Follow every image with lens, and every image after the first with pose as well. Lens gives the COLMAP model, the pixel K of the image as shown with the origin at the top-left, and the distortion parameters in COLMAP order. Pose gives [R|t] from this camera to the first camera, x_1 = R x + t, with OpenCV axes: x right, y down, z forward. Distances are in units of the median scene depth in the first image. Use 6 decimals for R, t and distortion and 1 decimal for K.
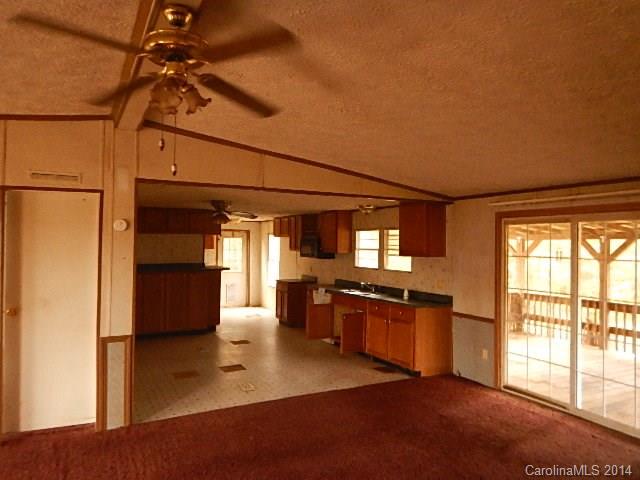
lens RADIAL K [[473.0, 0, 317.9], [0, 473.0, 237.4], [0, 0, 1]] dist [0.041229, -0.011619]
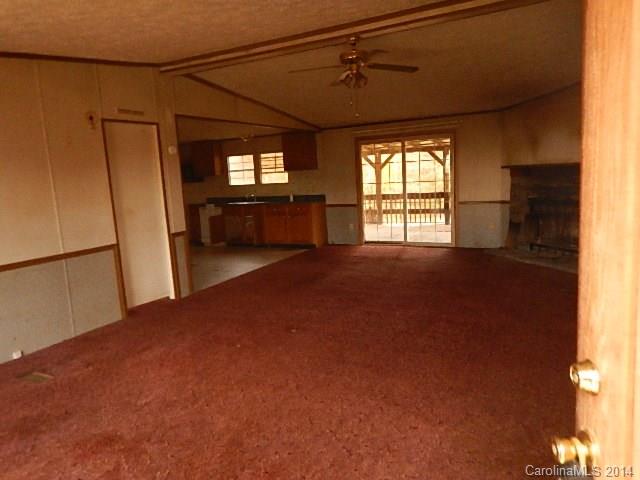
lens RADIAL K [[473.0, 0, 321.1], [0, 473.0, 240.8], [0, 0, 1]] dist [0.041229, -0.011619]
pose [[0.818952, -0.141982, 0.556020, -0.548517], [0.061784, 0.985093, 0.160546, 0.023766], [-0.570526, -0.097126, 0.815516, -0.226974]]
